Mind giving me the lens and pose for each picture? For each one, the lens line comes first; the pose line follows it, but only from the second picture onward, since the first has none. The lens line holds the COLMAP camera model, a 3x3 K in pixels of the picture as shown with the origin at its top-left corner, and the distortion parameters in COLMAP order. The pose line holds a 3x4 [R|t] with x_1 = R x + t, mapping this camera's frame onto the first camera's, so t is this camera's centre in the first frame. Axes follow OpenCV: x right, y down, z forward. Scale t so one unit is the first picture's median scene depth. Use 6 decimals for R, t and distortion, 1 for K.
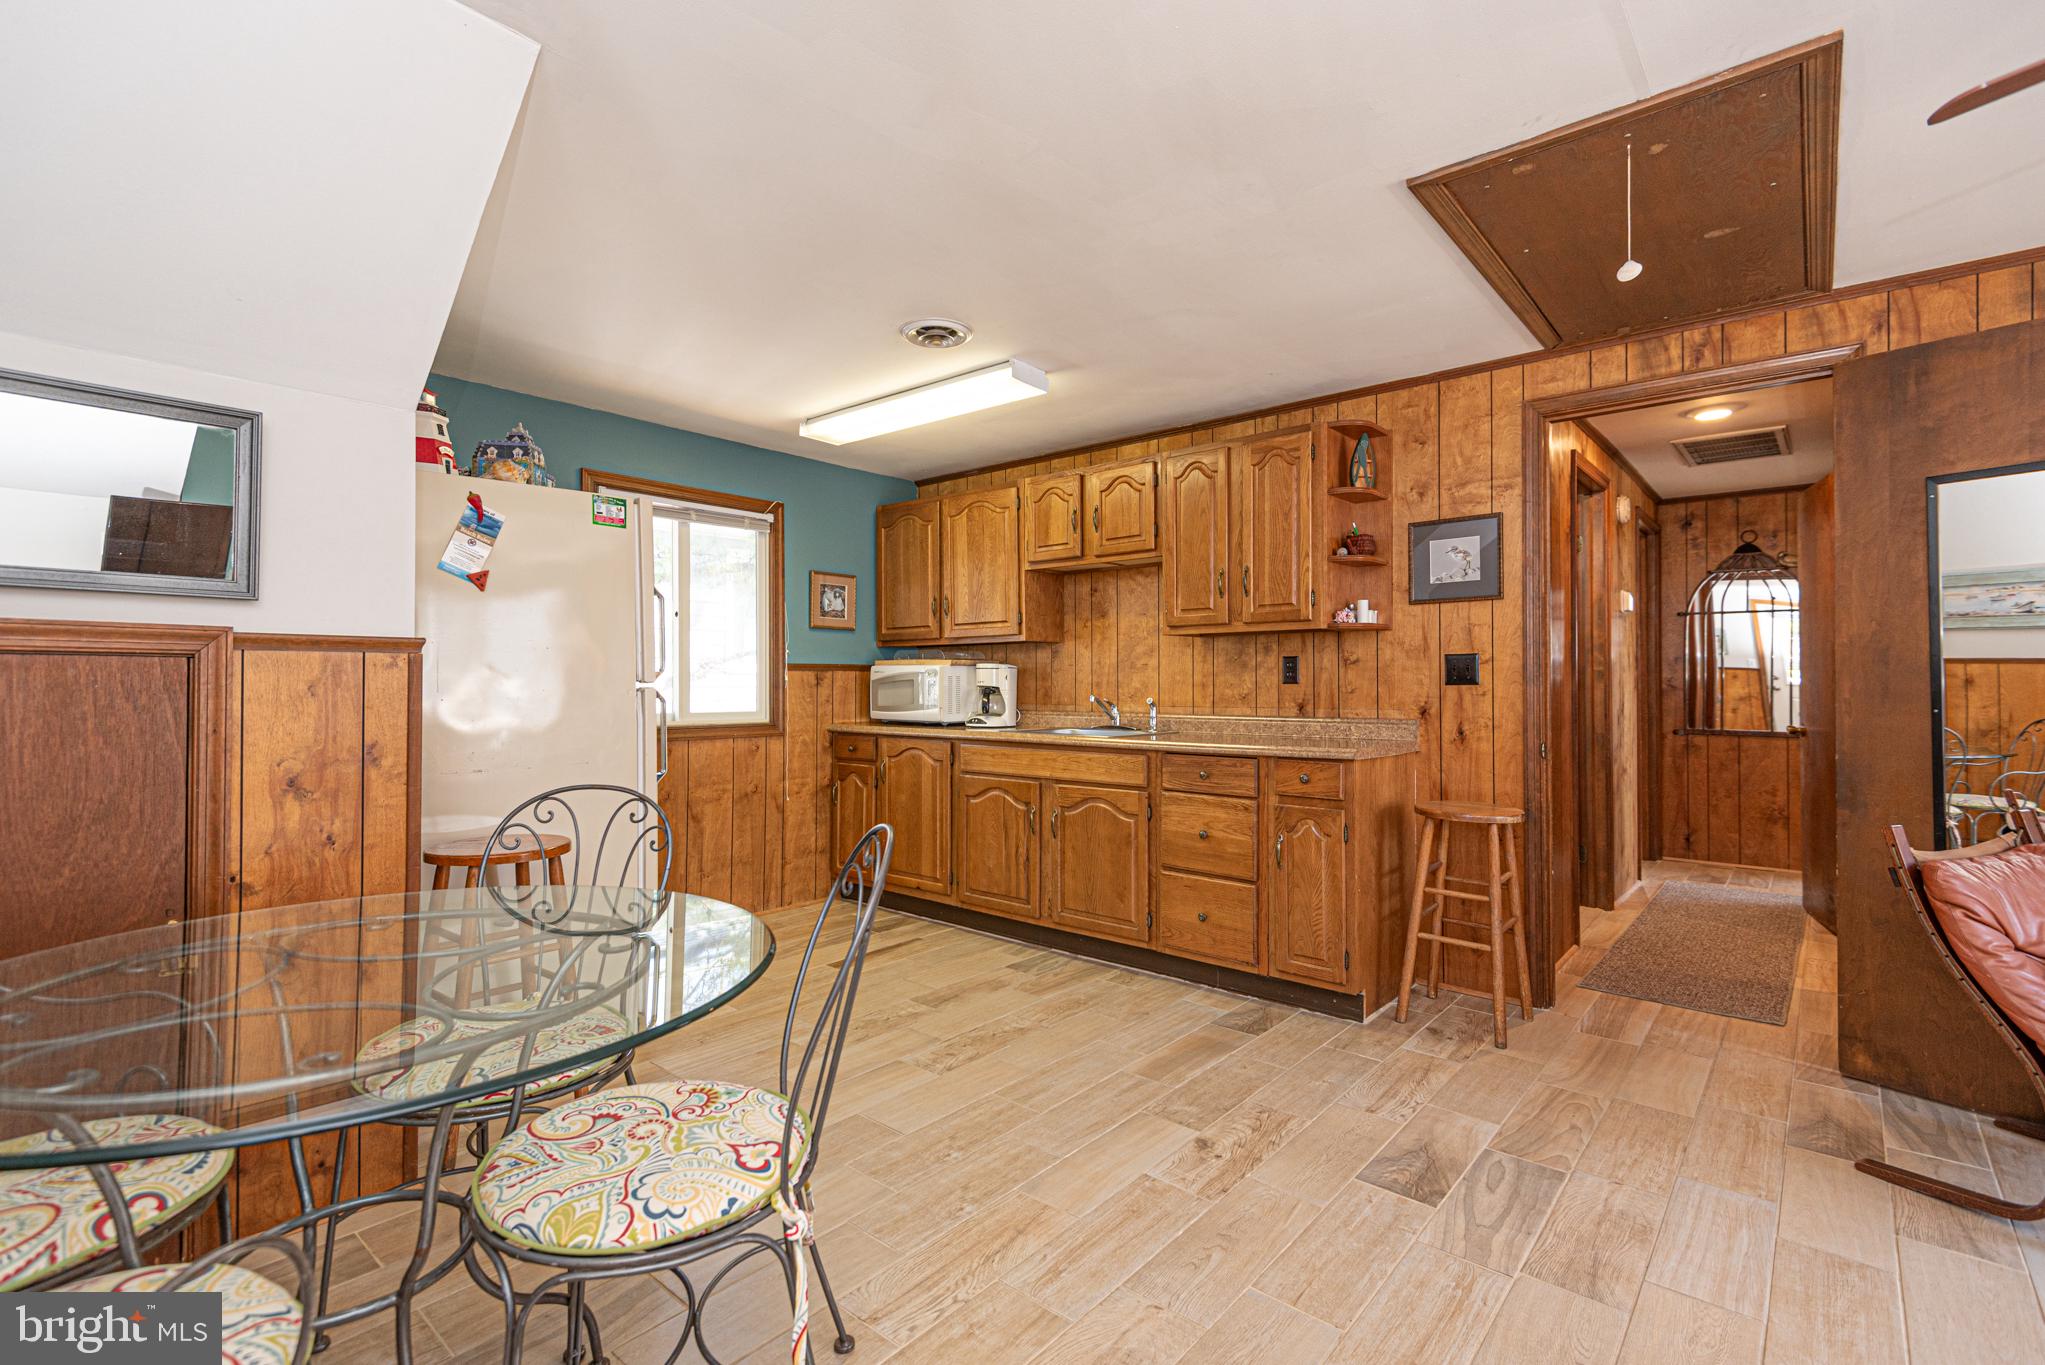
lens RADIAL K [[916.6, 0, 1029.9], [0, 916.6, 686.4], [0, 0, 1]] dist [0.035662, -0.019412]
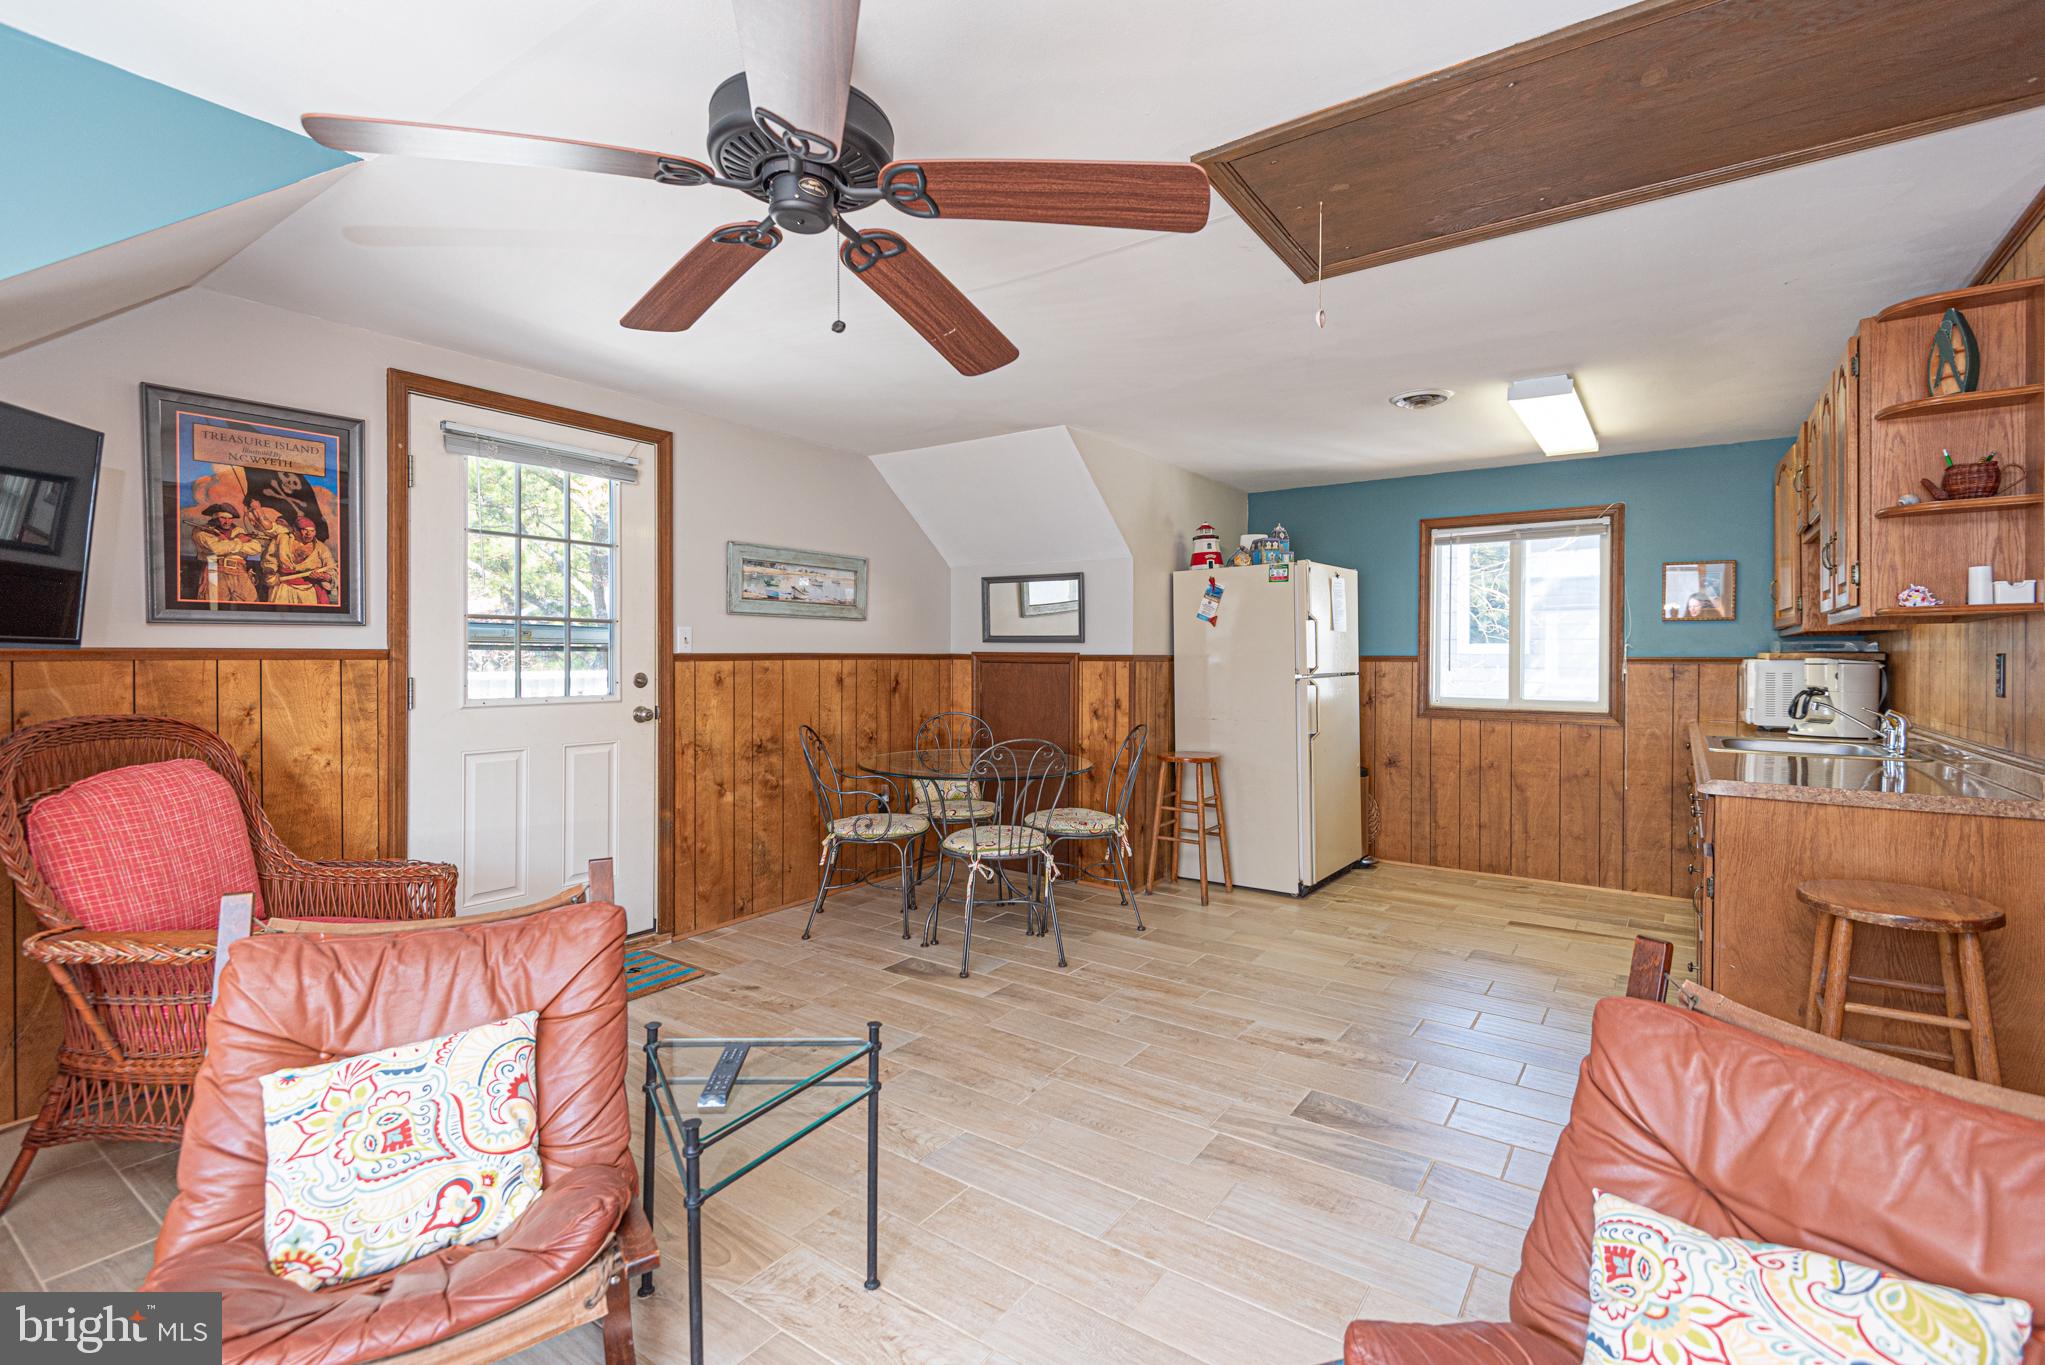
lens RADIAL K [[915.4, 0, 1048.4], [0, 915.4, 673.8], [0, 0, 1]] dist [-0.000703, -0.000399]
pose [[0.122098, 0.020163, -0.992313, 1.032699], [-0.009748, 0.999770, 0.019116, -0.030266], [0.992470, 0.007339, 0.122266, 0.341584]]
